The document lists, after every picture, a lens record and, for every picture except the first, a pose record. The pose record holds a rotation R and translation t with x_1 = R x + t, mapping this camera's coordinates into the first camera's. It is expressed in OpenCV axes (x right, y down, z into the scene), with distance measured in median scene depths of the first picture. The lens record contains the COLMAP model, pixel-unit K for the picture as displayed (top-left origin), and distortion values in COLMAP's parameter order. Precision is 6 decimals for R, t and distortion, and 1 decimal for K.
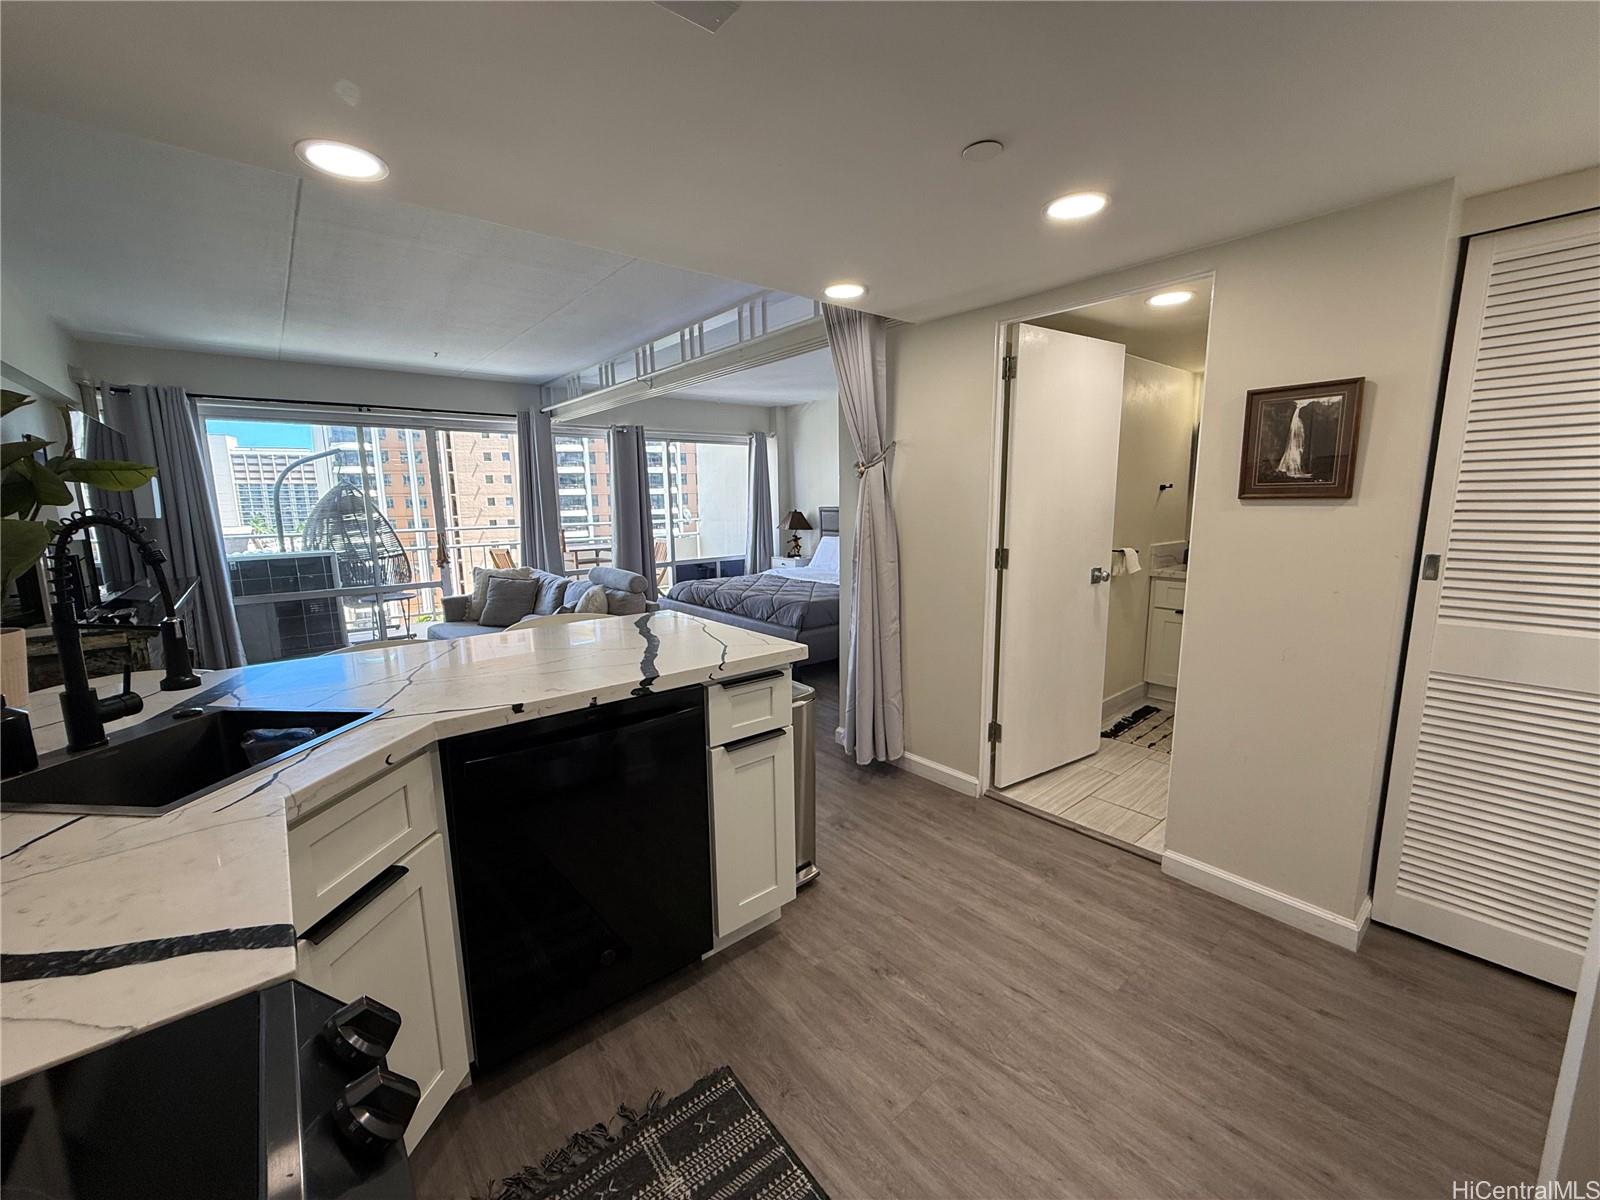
lens RADIAL K [[638.4, 0, 794.0], [0, 638.4, 600.6], [0, 0, 1]] dist [-0.001893, 0.000411]
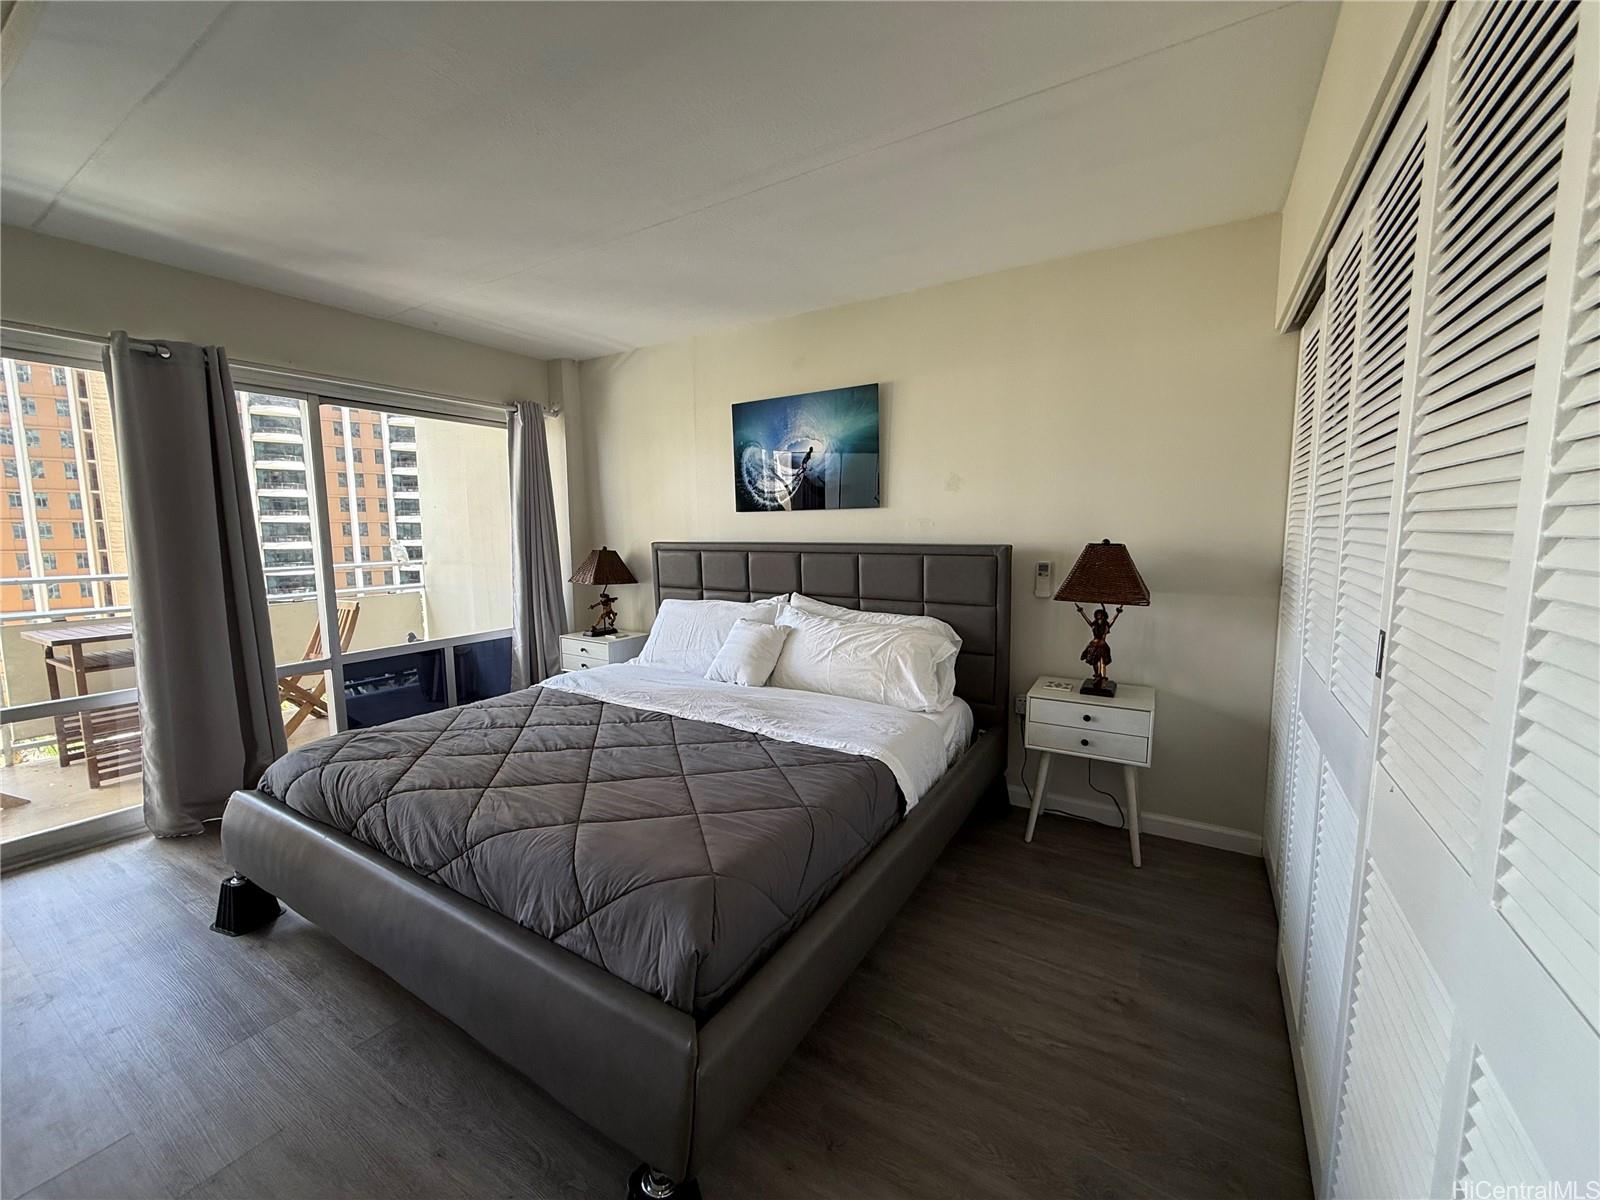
lens RADIAL K [[638.4, 0, 794.0], [0, 638.4, 600.6], [0, 0, 1]] dist [-0.001893, 0.000411]
pose [[0.948402, -0.027776, 0.315853, -0.018365], [0.043360, 0.998159, -0.042420, -0.071271], [-0.314093, 0.053926, 0.947860, 0.465782]]
